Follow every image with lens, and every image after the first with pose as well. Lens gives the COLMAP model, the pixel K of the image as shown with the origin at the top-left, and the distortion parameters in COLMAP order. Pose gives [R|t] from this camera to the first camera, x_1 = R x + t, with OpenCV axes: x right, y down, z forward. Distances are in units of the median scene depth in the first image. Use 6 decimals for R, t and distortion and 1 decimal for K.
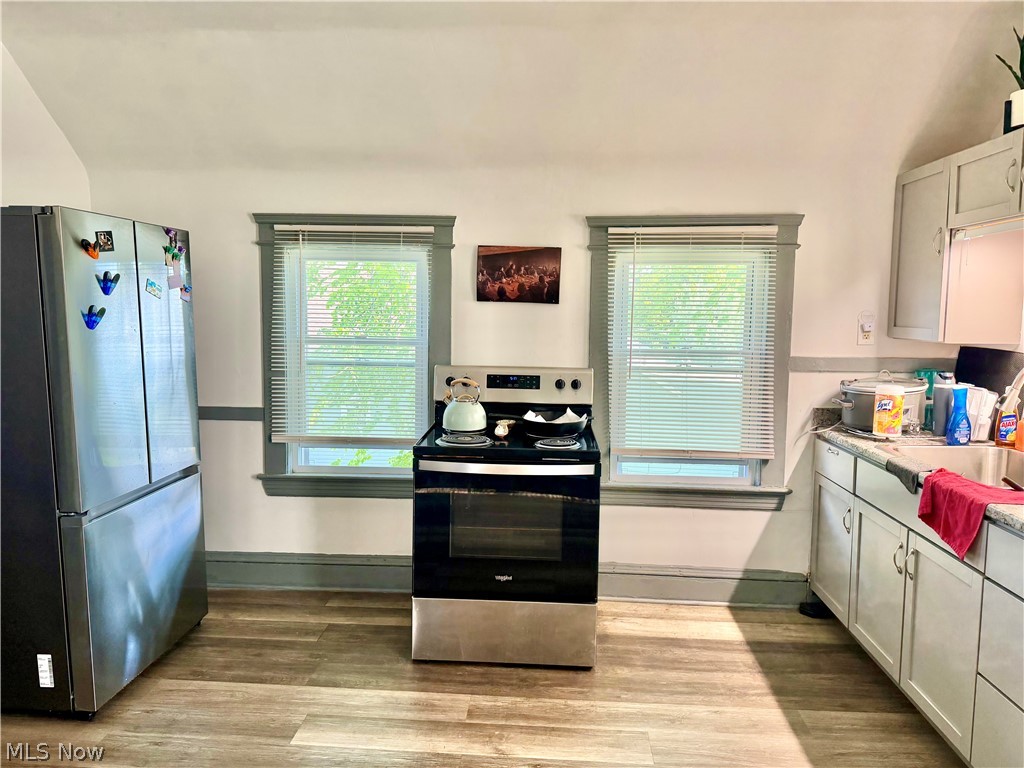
lens RADIAL K [[714.4, 0, 512.0], [0, 714.4, 384.0], [0, 0, 1]] dist [0.059001, -0.079670]
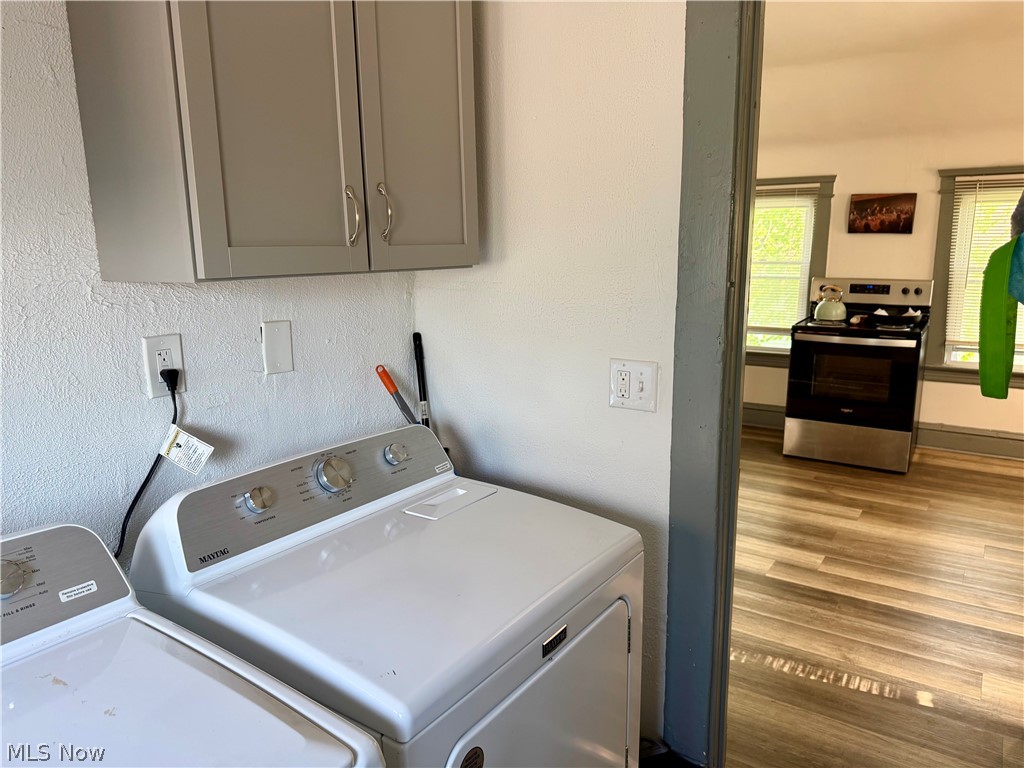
lens RADIAL K [[714.4, 0, 512.0], [0, 714.4, 384.0], [0, 0, 1]] dist [0.059001, -0.079670]
pose [[0.864418, 0.080982, -0.496209, 0.117595], [-0.029620, 0.993431, 0.110530, 0.048439], [0.501901, -0.080847, 0.861138, -0.652042]]
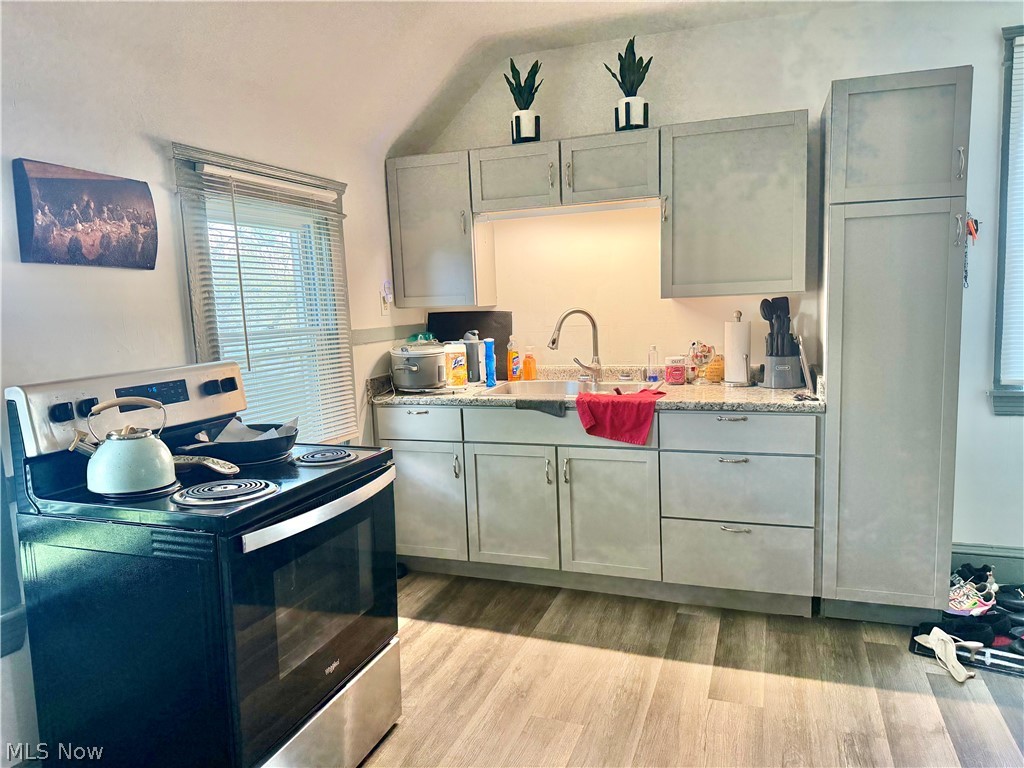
lens RADIAL K [[714.4, 0, 512.0], [0, 714.4, 384.0], [0, 0, 1]] dist [0.059001, -0.079670]
pose [[0.275663, -0.129408, 0.952504, -0.493657], [0.139838, 0.985754, 0.093455, -0.026708], [-0.951028, 0.107434, 0.289832, 0.527235]]
